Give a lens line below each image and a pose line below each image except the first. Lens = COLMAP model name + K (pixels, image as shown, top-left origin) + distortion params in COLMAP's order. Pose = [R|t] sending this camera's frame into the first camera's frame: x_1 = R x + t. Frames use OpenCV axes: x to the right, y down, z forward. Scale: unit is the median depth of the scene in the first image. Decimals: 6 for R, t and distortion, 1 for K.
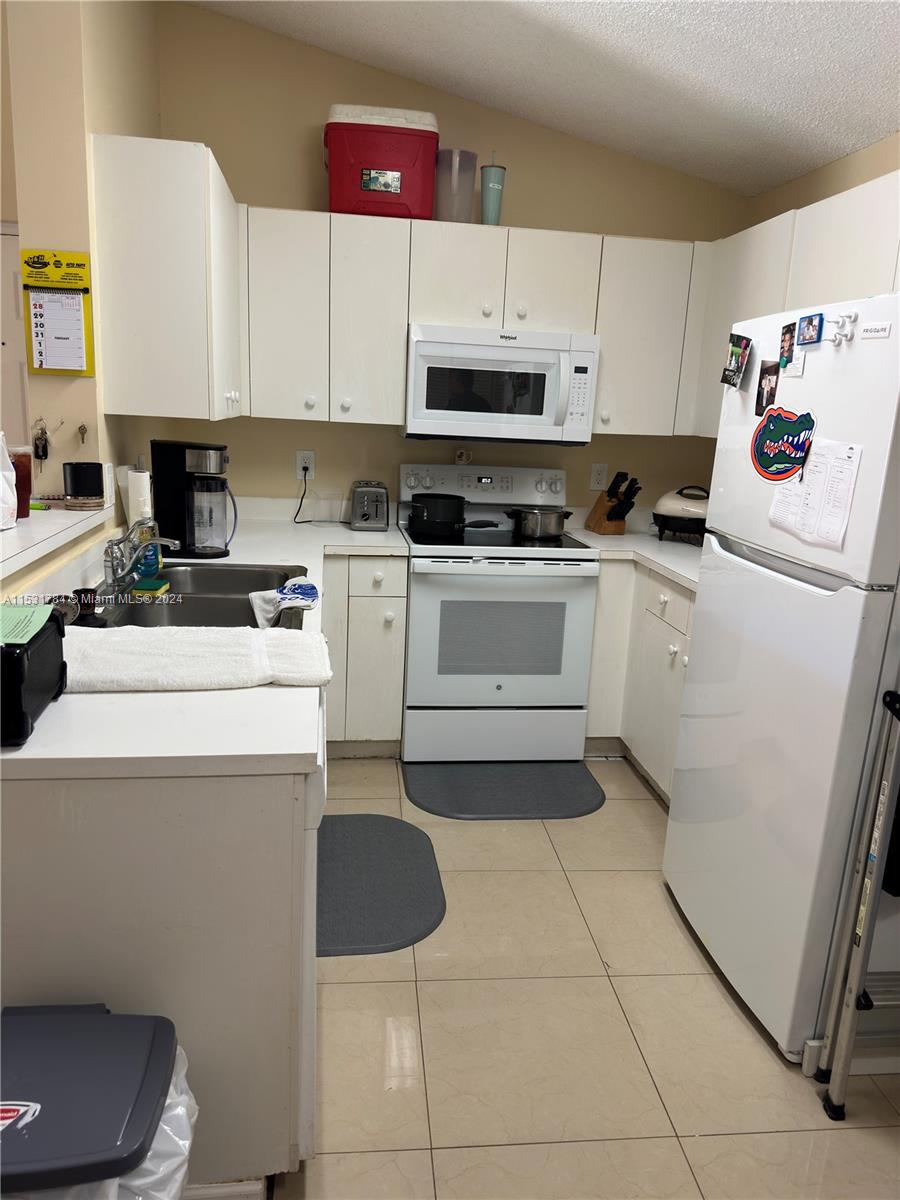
lens RADIAL K [[836.8, 0, 447.1], [0, 836.8, 603.4], [0, 0, 1]] dist [-0.009834, -0.006053]
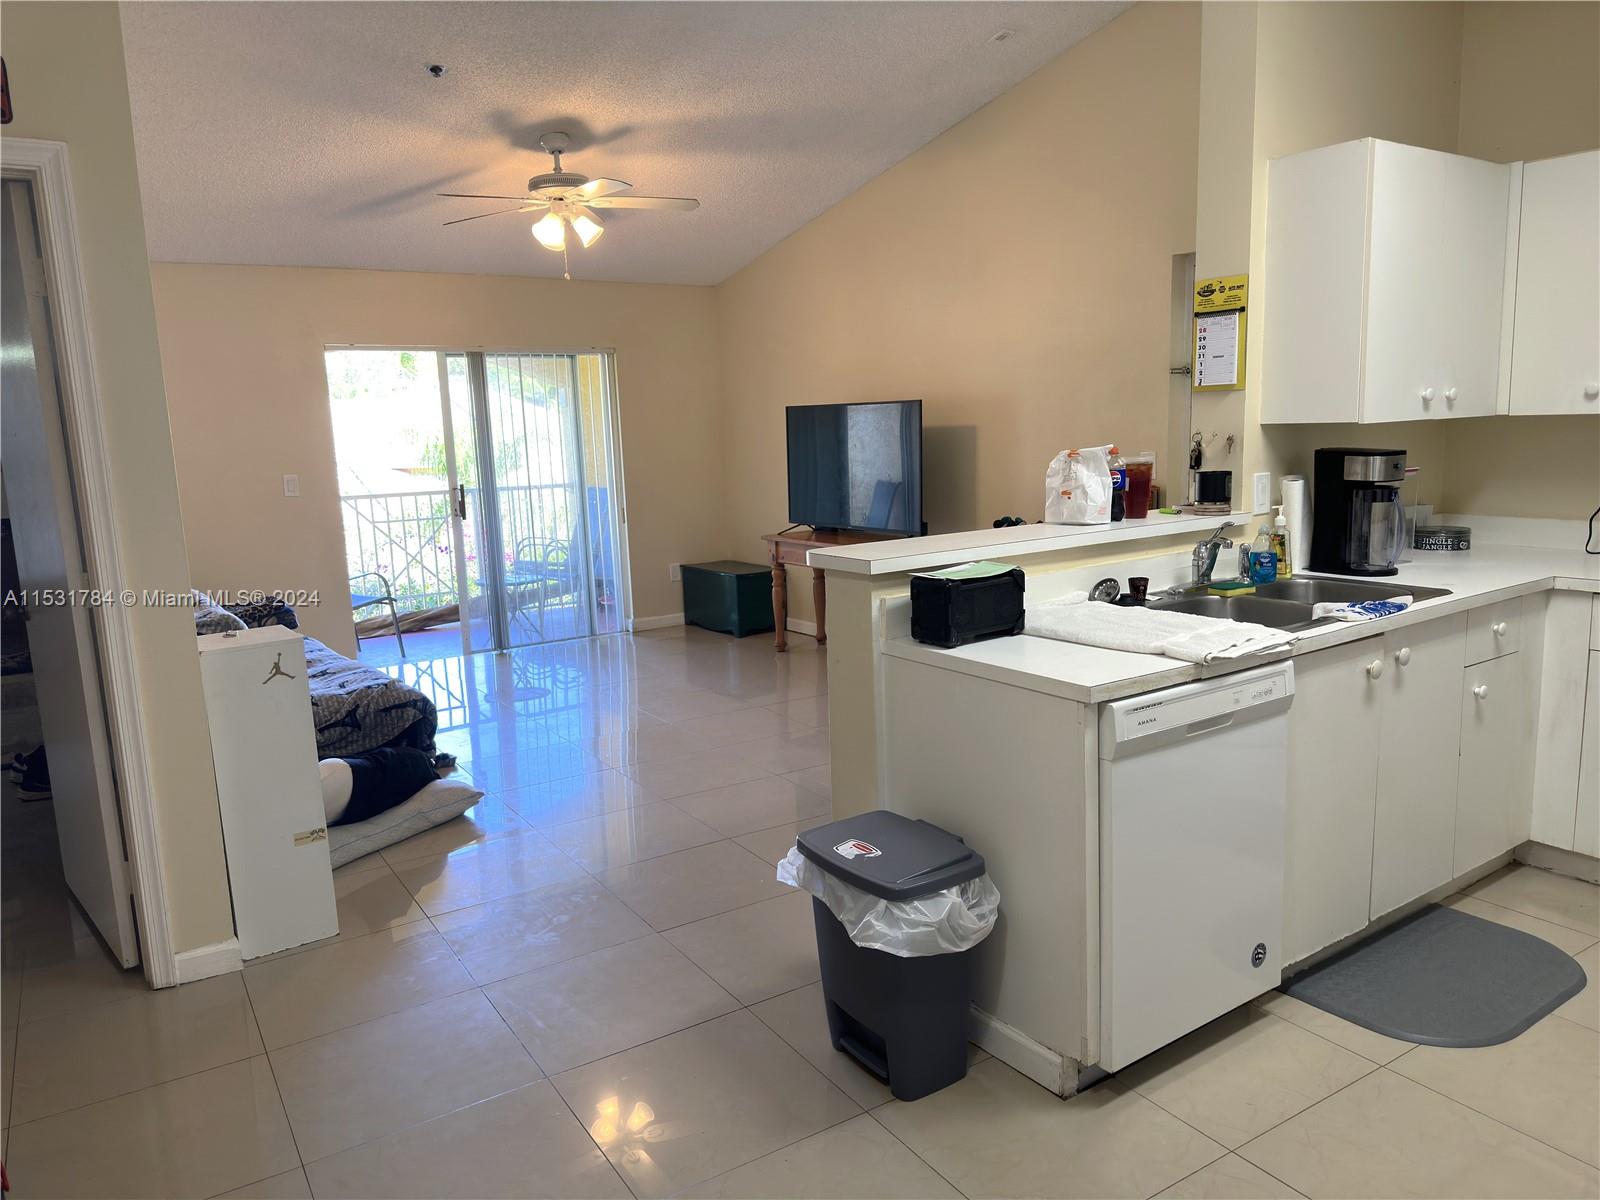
lens RADIAL K [[1115.7, 0, 801.3], [0, 1115.7, 601.1], [0, 0, 1]] dist [-0.009834, -0.006053]
pose [[0.434464, 0.079088, -0.897210, 0.617763], [-0.145258, 0.989250, 0.016862, 0.047340], [0.888899, 0.123001, 0.441281, -0.072320]]
